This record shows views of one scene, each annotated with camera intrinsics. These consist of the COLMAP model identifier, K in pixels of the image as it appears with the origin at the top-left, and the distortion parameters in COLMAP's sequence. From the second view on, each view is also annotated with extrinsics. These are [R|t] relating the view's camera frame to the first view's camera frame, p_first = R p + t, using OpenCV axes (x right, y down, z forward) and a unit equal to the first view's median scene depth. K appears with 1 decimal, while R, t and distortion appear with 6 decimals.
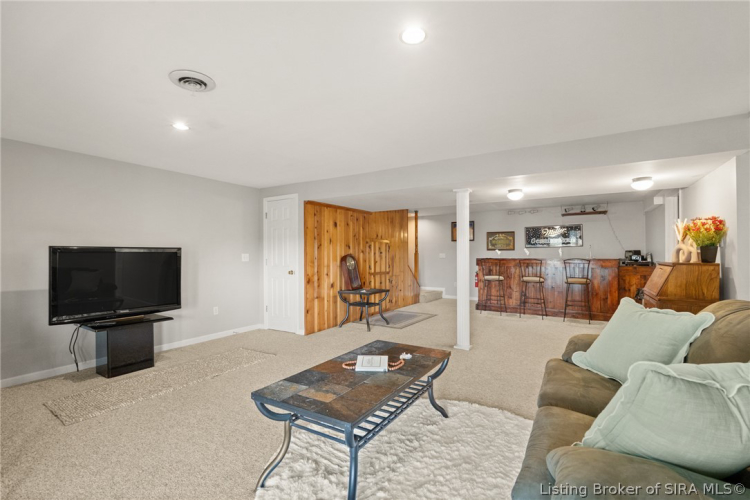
lens RADIAL K [[337.8, 0, 374.1], [0, 337.8, 251.0], [0, 0, 1]] dist [-0.002139, -0.000212]
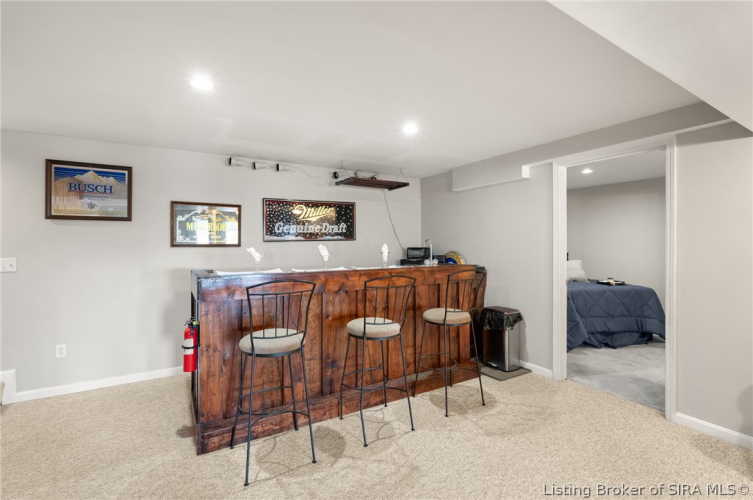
lens RADIAL K [[339.1, 0, 373.7], [0, 339.1, 247.9], [0, 0, 1]] dist [-0.002139, -0.000212]
pose [[0.473488, -0.008280, 0.880761, 0.107215], [0.000790, 0.999959, 0.008976, -0.005291], [-0.880800, -0.003554, 0.473475, 0.650118]]
